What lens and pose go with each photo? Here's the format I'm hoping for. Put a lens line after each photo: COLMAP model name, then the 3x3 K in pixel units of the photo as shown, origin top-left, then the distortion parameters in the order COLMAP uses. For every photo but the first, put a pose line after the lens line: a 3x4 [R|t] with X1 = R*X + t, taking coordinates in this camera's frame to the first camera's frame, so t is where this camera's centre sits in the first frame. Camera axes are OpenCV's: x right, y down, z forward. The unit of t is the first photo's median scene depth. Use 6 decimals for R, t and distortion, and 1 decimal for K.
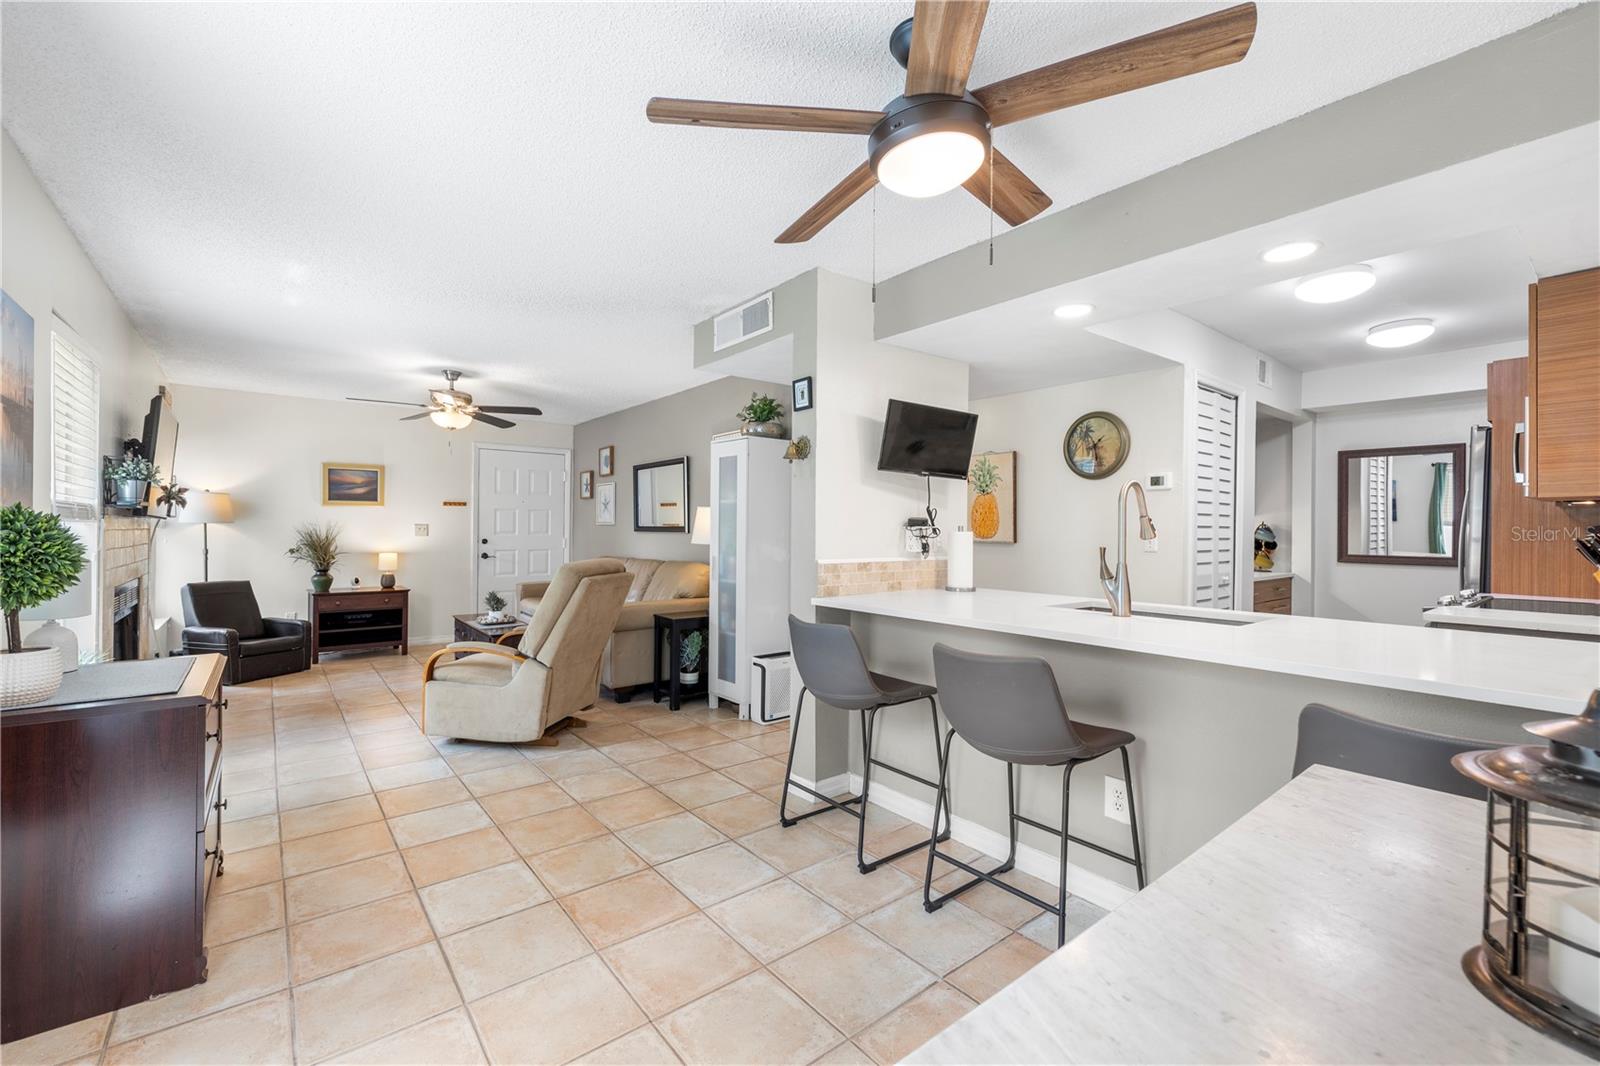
lens RADIAL K [[675.1, 0, 799.4], [0, 675.1, 525.8], [0, 0, 1]] dist [0.001583, 0.000298]
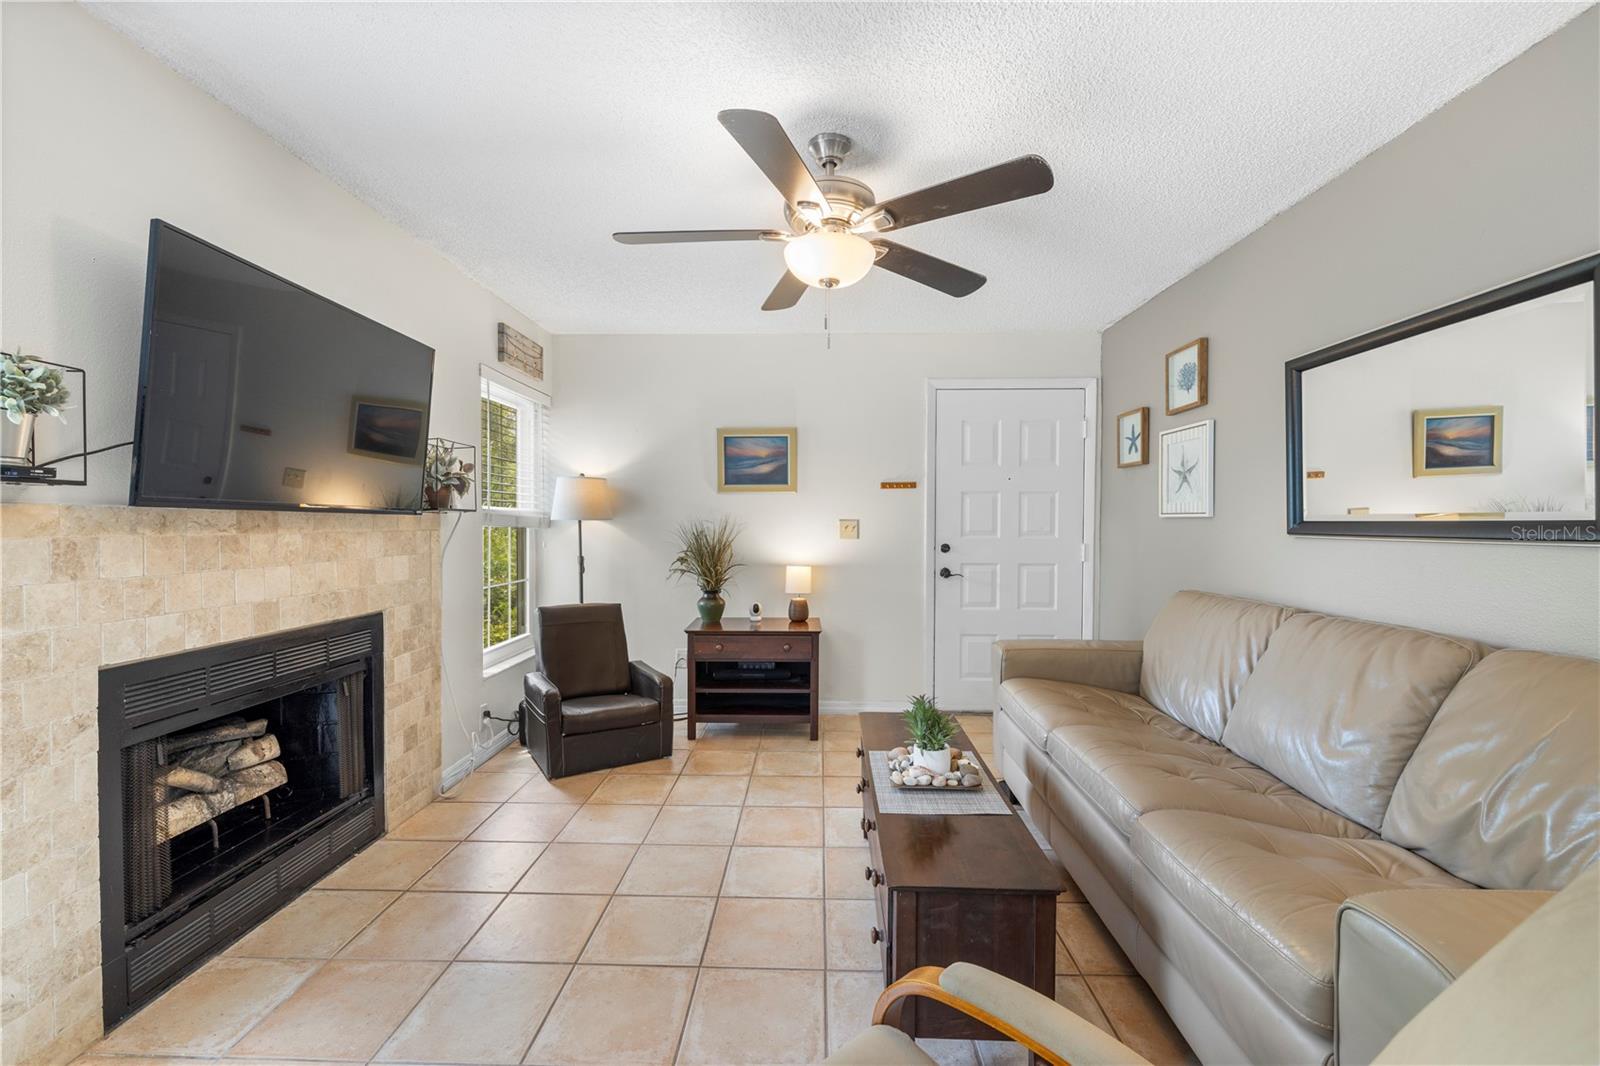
lens RADIAL K [[675.1, 0, 795.3], [0, 675.1, 533.1], [0, 0, 1]] dist [0.001583, 0.000298]
pose [[0.760549, 0.005672, -0.649256, -0.301443], [0.006384, 0.999848, 0.016213, -0.000843], [0.649249, -0.016475, 0.760397, 0.765676]]
